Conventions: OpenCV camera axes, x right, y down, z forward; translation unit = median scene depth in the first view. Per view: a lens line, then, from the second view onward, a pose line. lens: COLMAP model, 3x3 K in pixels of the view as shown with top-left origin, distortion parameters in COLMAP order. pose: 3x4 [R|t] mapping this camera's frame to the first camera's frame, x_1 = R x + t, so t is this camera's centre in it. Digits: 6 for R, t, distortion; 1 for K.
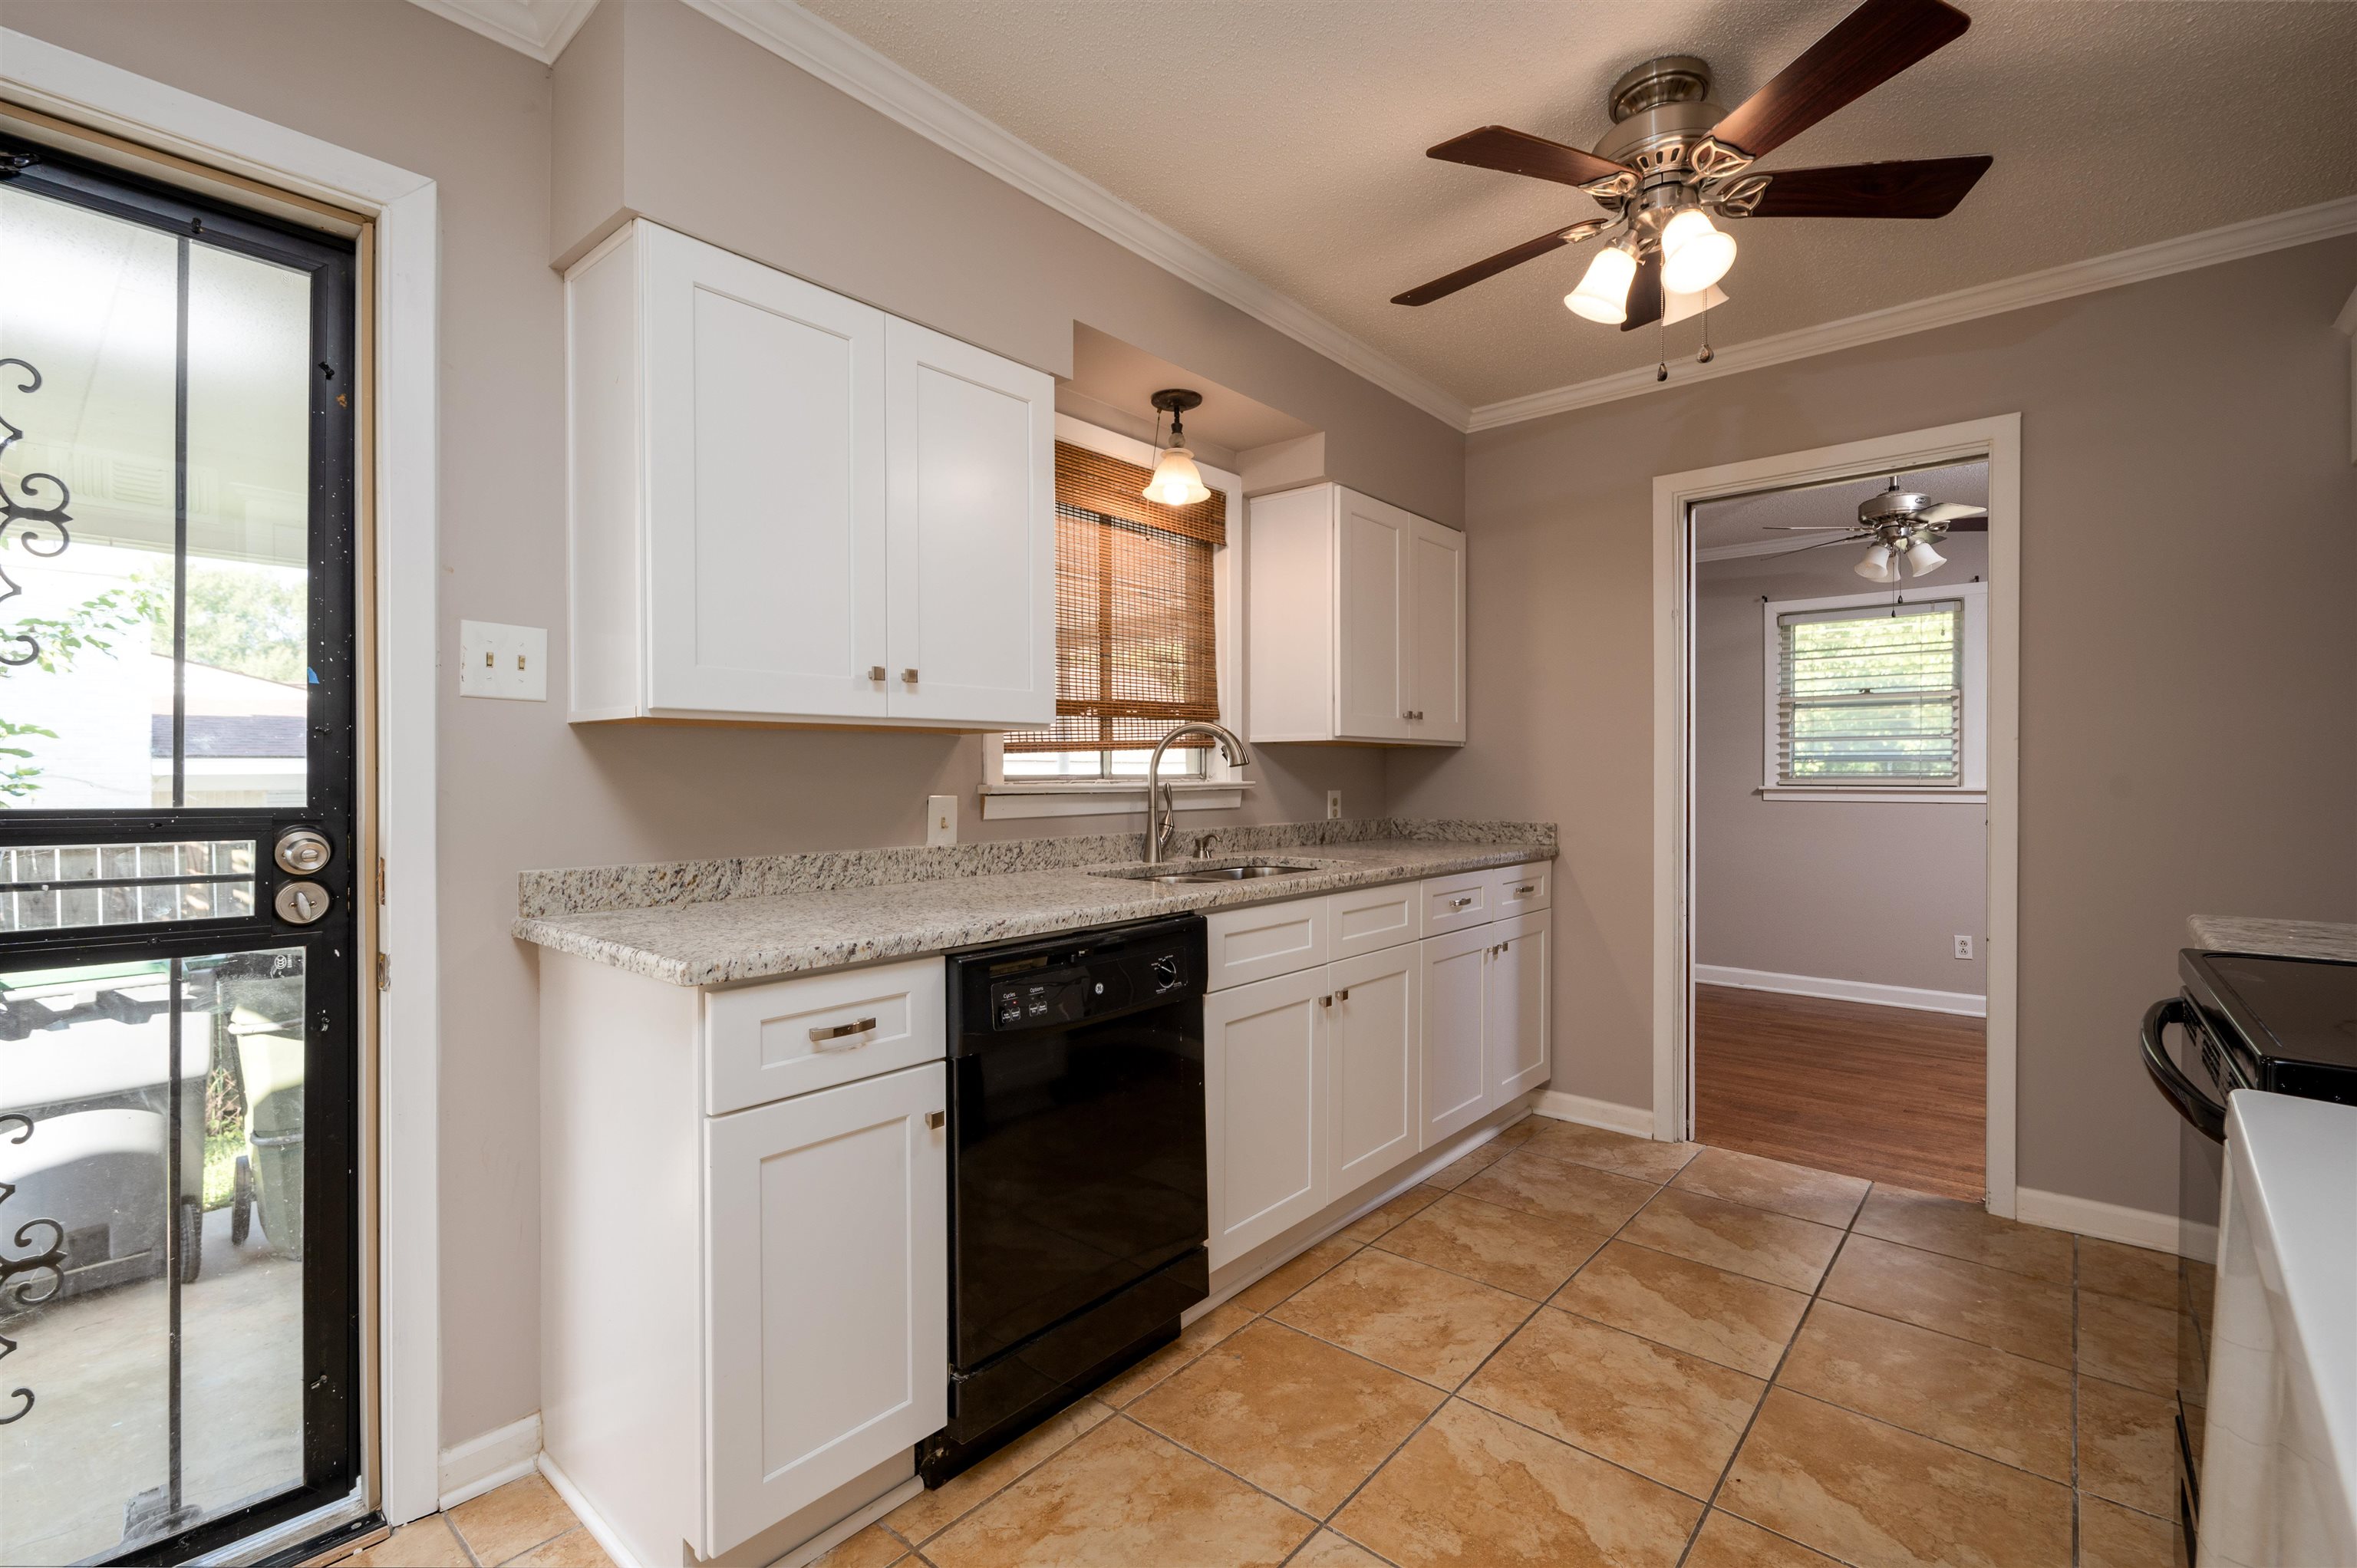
lens RADIAL K [[1036.5, 0, 1178.5], [0, 1036.5, 784.0], [0, 0, 1]] dist [-0.000810, -0.000093]
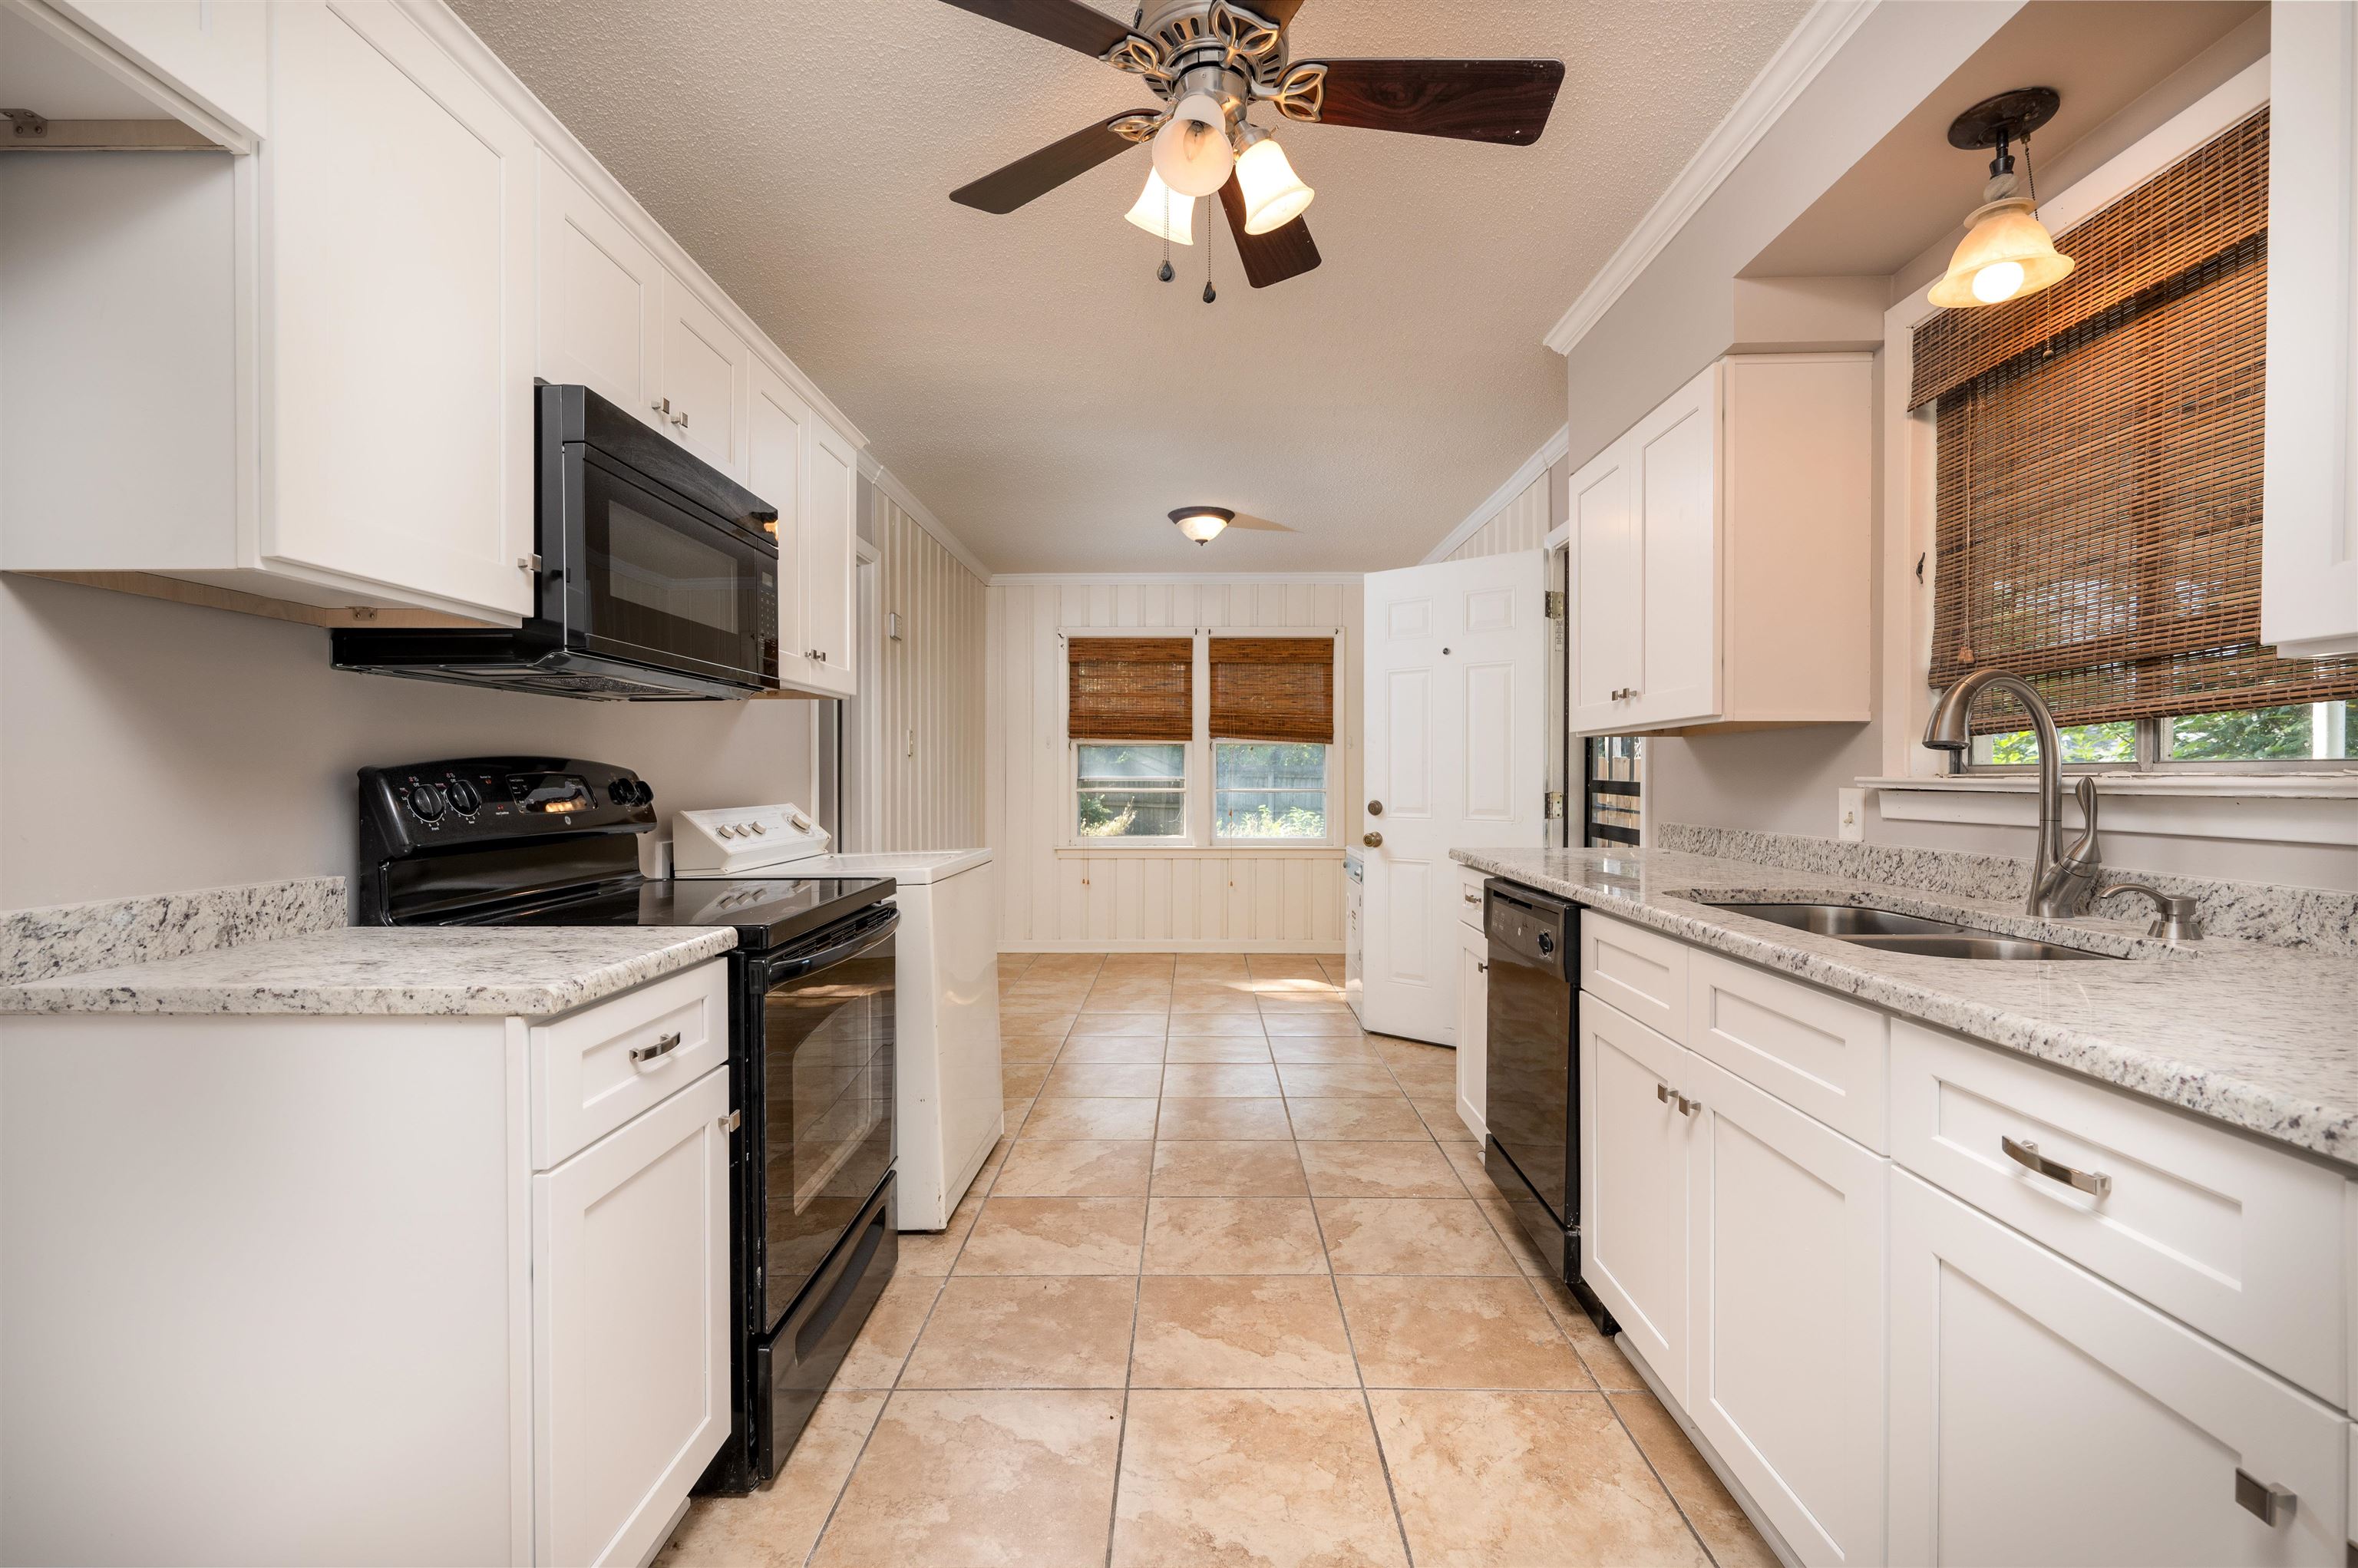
lens RADIAL K [[1037.0, 0, 1179.0], [0, 1037.0, 784.0], [0, 0, 1]] dist [-0.000810, -0.000093]
pose [[-0.765807, 0.009169, -0.643005, 1.014654], [-0.003521, 0.999824, 0.018450, -0.009659], [0.643061, 0.016393, -0.765639, 1.606134]]
